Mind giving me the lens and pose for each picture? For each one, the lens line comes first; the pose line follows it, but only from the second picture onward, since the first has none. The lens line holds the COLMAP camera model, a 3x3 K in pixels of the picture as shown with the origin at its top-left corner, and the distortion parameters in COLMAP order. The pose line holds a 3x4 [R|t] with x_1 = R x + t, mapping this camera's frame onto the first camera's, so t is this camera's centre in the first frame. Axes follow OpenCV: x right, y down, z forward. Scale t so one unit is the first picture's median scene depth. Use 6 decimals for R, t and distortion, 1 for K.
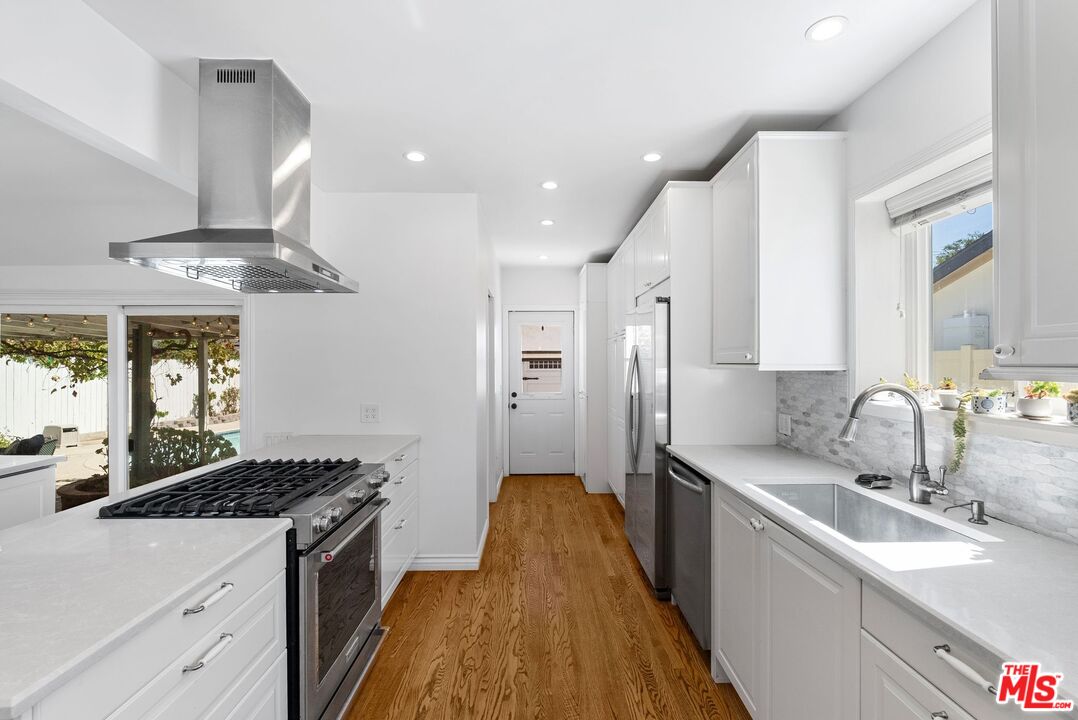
lens RADIAL K [[481.6, 0, 539.0], [0, 481.6, 360.0], [0, 0, 1]] dist [0.000897, 0.000389]
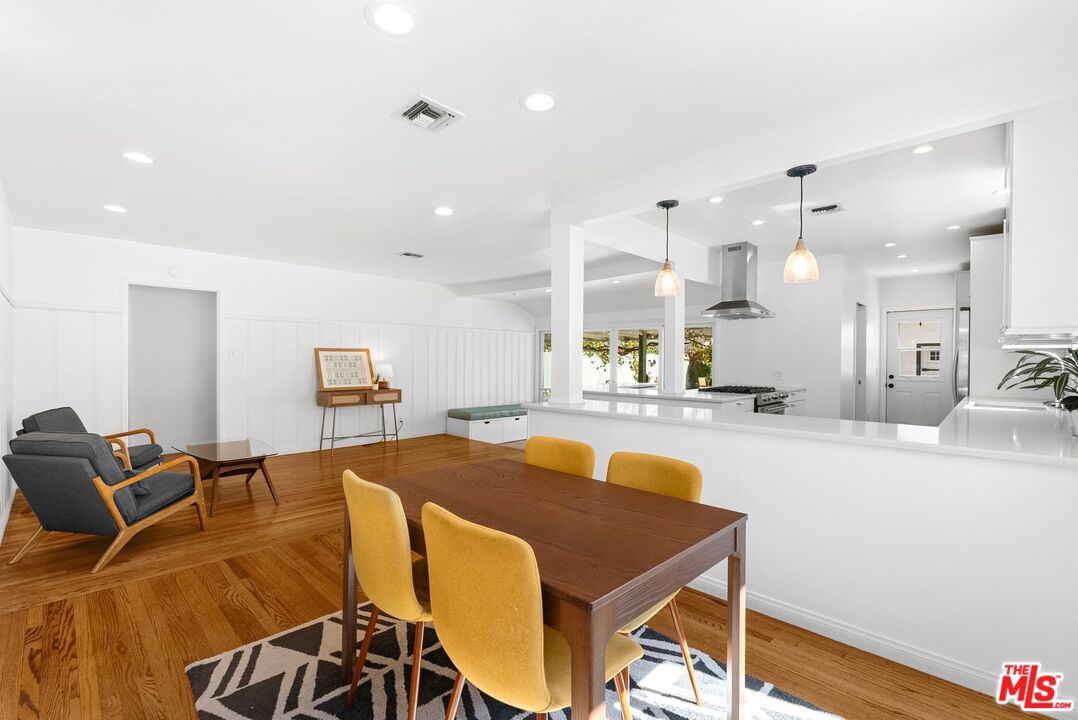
lens RADIAL K [[481.6, 0, 539.0], [0, 481.6, 360.0], [0, 0, 1]] dist [0.000897, 0.000389]
pose [[0.716128, 0.008153, -0.697922, 0.172611], [-0.005291, 0.999966, 0.006252, 0.023961], [0.697949, -0.000784, 0.716147, -0.581472]]
